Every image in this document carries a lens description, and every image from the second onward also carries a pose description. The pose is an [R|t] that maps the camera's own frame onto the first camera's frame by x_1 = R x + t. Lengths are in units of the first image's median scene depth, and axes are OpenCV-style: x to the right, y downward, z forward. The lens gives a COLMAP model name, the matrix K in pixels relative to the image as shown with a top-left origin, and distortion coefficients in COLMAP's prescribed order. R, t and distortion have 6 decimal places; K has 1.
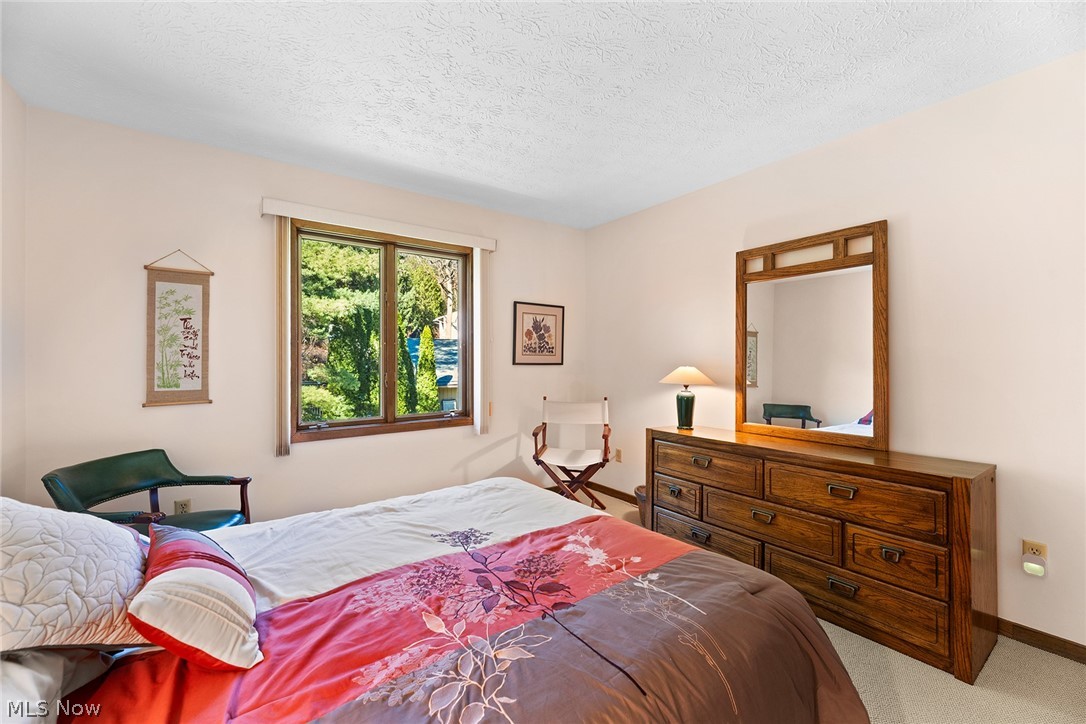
lens RADIAL K [[437.8, 0, 544.6], [0, 437.8, 360.5], [0, 0, 1]] dist [0.006159, -0.001750]
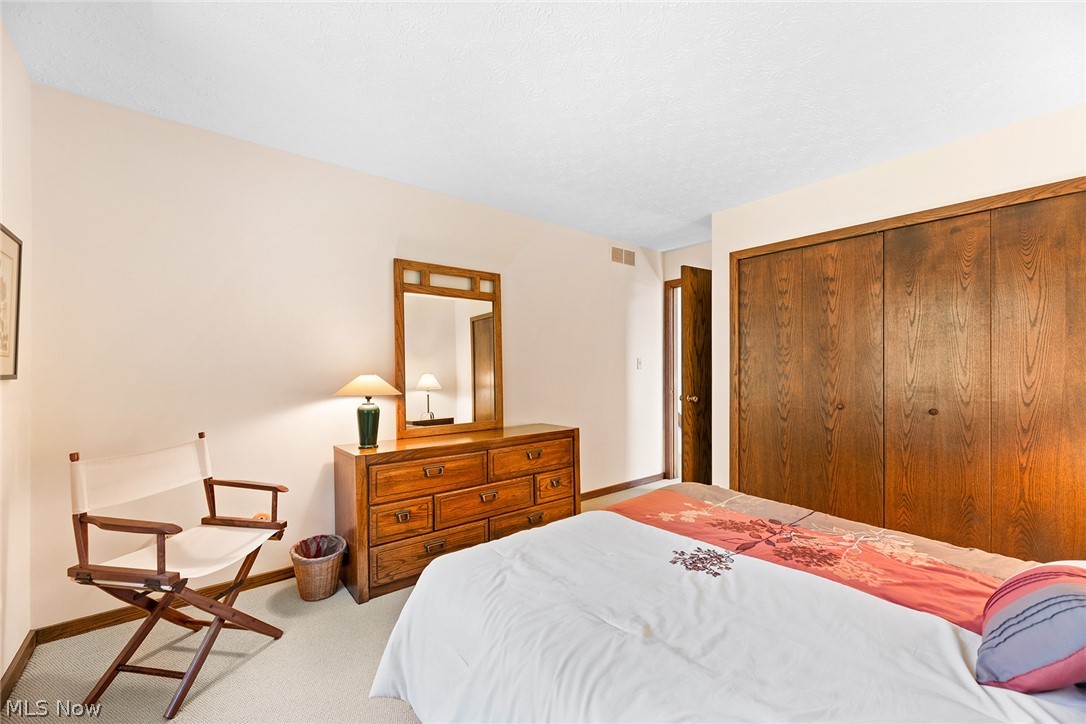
lens RADIAL K [[437.8, 0, 542.8], [0, 437.8, 367.8], [0, 0, 1]] dist [0.006159, -0.001750]
pose [[-0.042503, 0.000263, 0.999096, -0.607293], [0.001885, 0.999998, -0.000183, 0.000868], [-0.999095, 0.001876, -0.042504, 0.768825]]
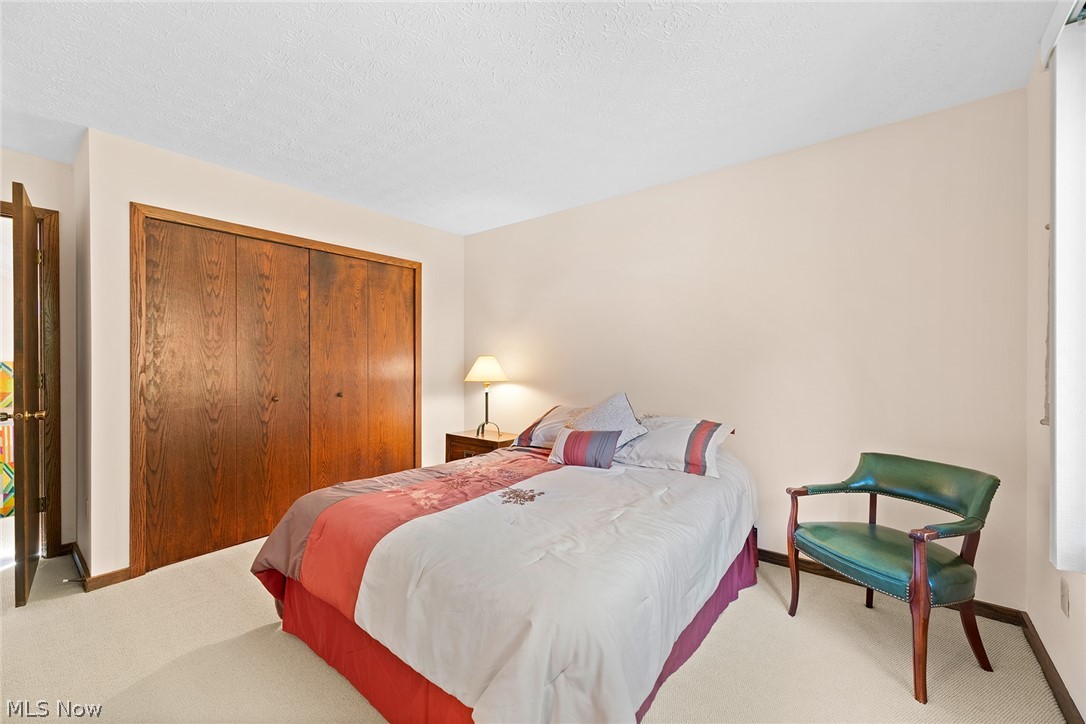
lens RADIAL K [[437.8, 0, 543.8], [0, 437.8, 364.4], [0, 0, 1]] dist [0.006159, -0.001750]
pose [[-0.964765, 0.004943, -0.263067, 0.049337], [0.003712, 0.999980, 0.005174, 0.003498], [0.263087, 0.004015, -0.964764, 1.274392]]
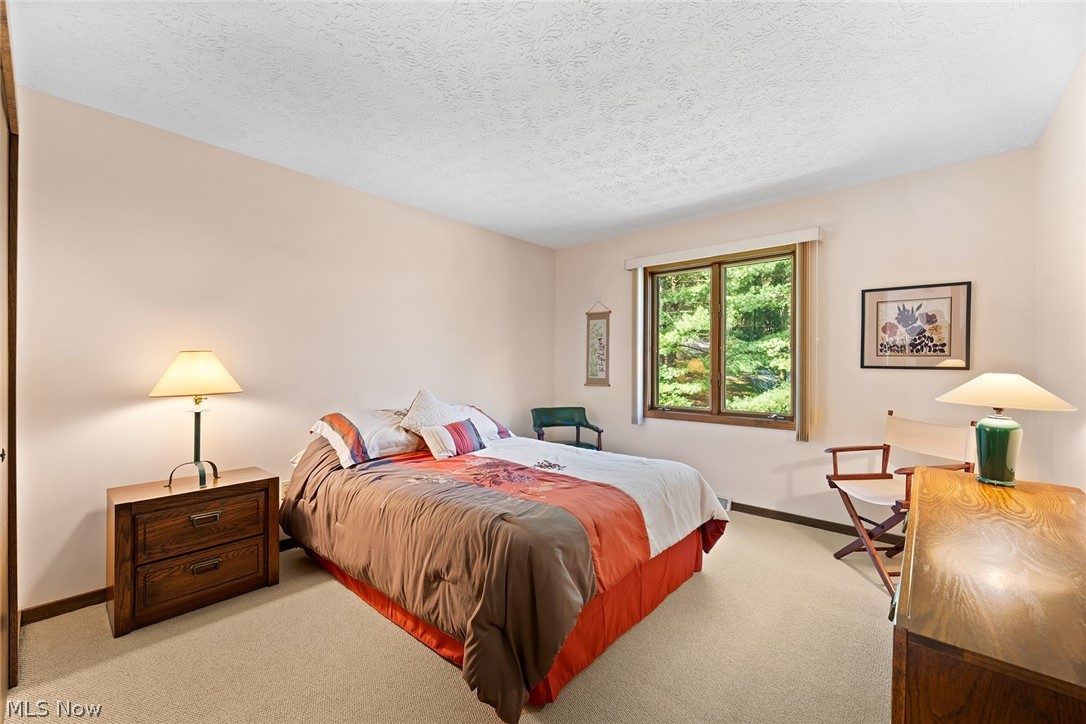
lens RADIAL K [[437.8, 0, 543.6], [0, 437.8, 364.5], [0, 0, 1]] dist [0.006159, -0.001750]
pose [[0.224528, 0.008424, -0.974431, 0.821877], [-0.002736, 0.999964, 0.008014, -0.002643], [0.974464, 0.000867, 0.224543, 0.335505]]
